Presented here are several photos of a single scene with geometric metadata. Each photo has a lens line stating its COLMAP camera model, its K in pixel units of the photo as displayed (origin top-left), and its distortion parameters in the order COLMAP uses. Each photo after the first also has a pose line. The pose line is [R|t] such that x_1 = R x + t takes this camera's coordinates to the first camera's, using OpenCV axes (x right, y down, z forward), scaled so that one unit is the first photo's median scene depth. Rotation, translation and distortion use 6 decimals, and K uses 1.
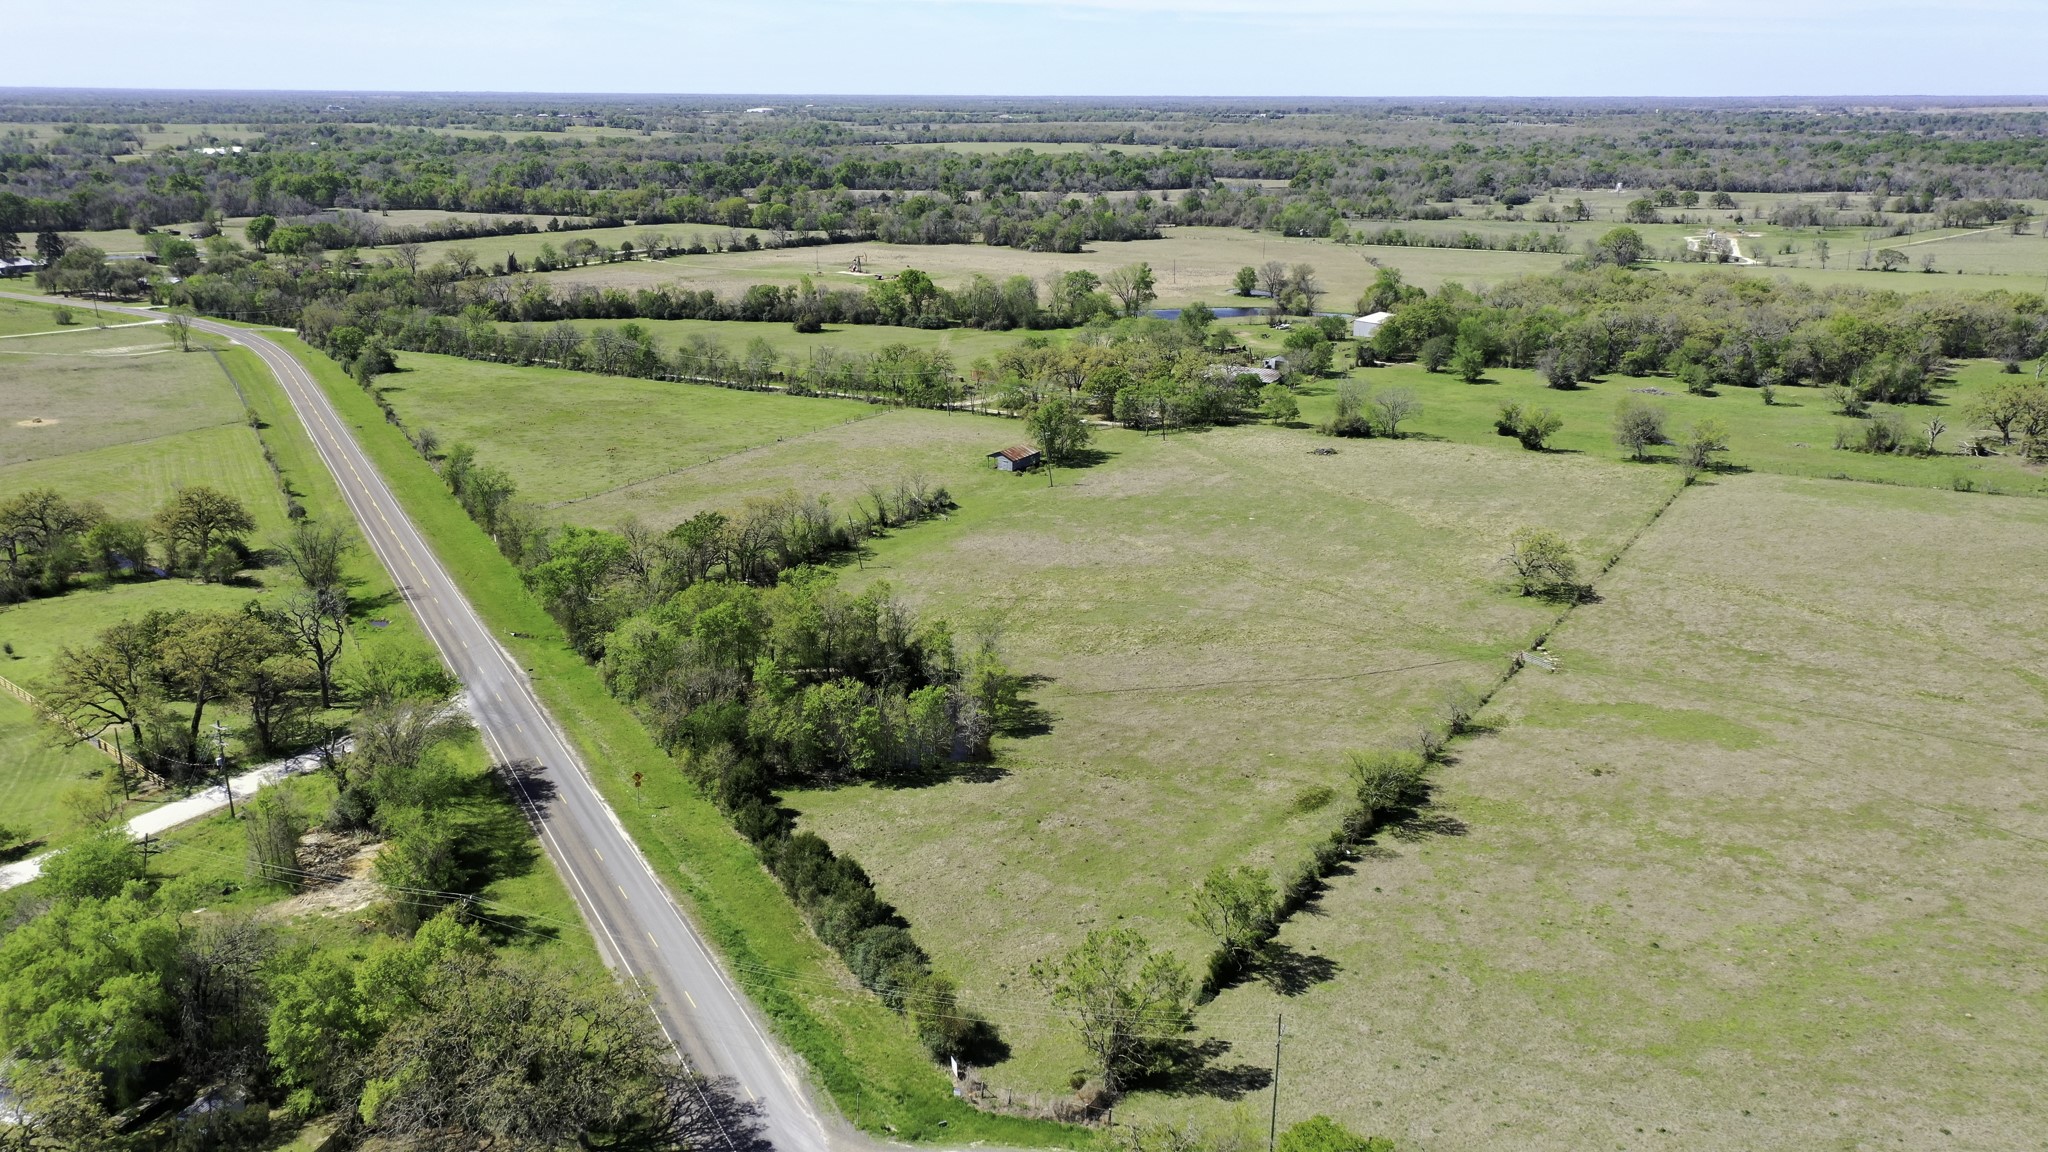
lens RADIAL K [[1620.8, 0, 1024.0], [0, 1620.8, 576.0], [0, 0, 1]] dist [0.007889, 0.001225]
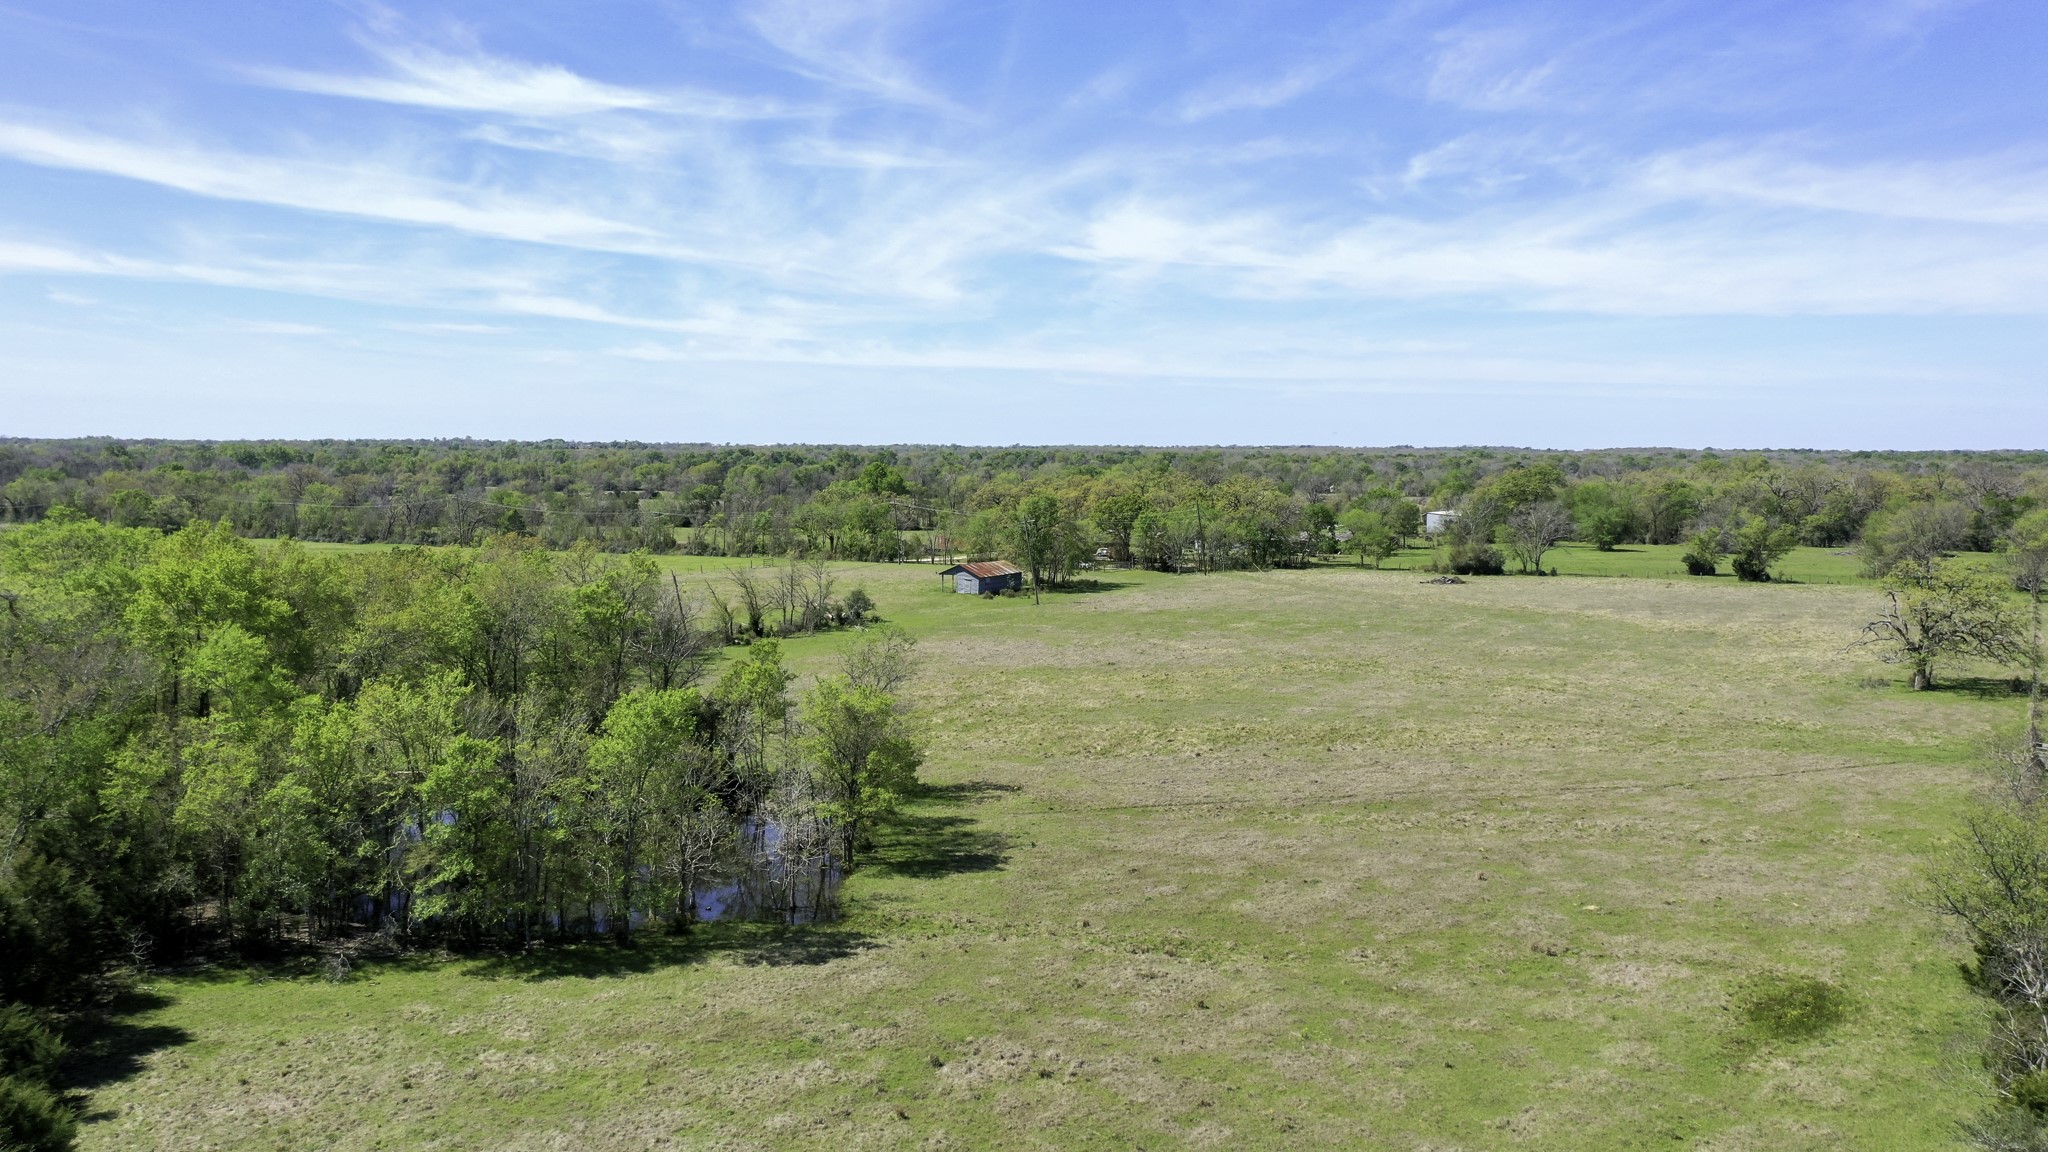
lens RADIAL K [[1620.8, 0, 1024.0], [0, 1620.8, 576.0], [0, 0, 1]] dist [0.007889, 0.001225]
pose [[0.999987, 0.002708, -0.004211, 0.023766], [-0.003535, 0.977510, -0.210859, 0.112983], [0.003545, 0.210871, 0.977507, 0.610396]]
